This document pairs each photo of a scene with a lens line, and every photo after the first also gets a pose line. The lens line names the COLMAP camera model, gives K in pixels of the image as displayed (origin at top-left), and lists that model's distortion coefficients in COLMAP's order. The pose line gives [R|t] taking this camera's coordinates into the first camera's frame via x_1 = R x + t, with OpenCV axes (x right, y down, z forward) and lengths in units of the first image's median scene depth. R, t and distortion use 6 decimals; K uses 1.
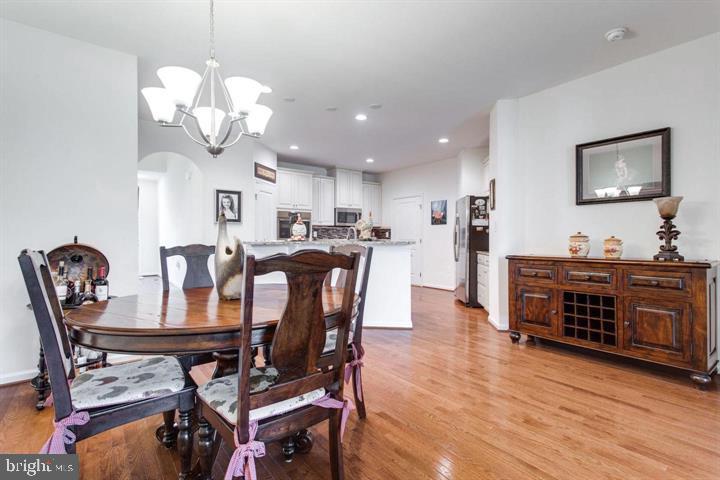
lens RADIAL K [[343.6, 0, 358.0], [0, 343.6, 236.8], [0, 0, 1]] dist [-0.001870, 0.000429]
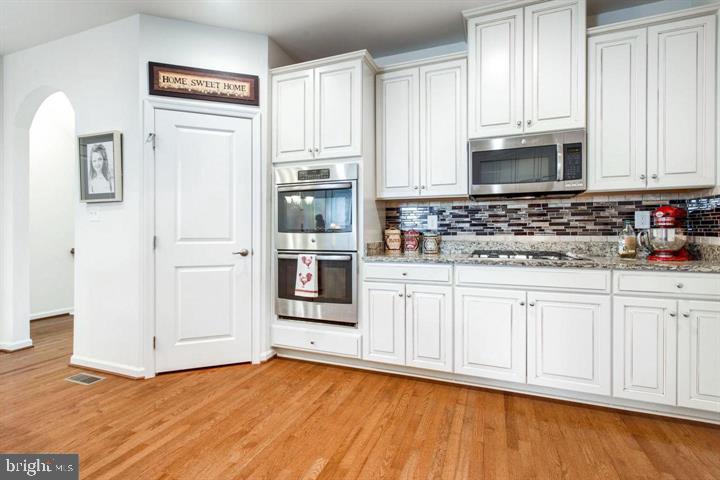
lens RADIAL K [[343.6, 0, 358.0], [0, 343.6, 236.8], [0, 0, 1]] dist [-0.001870, 0.000429]
pose [[0.511076, 0.010706, -0.859469, 0.168824], [0.001187, 0.999913, 0.013161, 0.003149], [0.859535, -0.007747, 0.511019, 0.753805]]
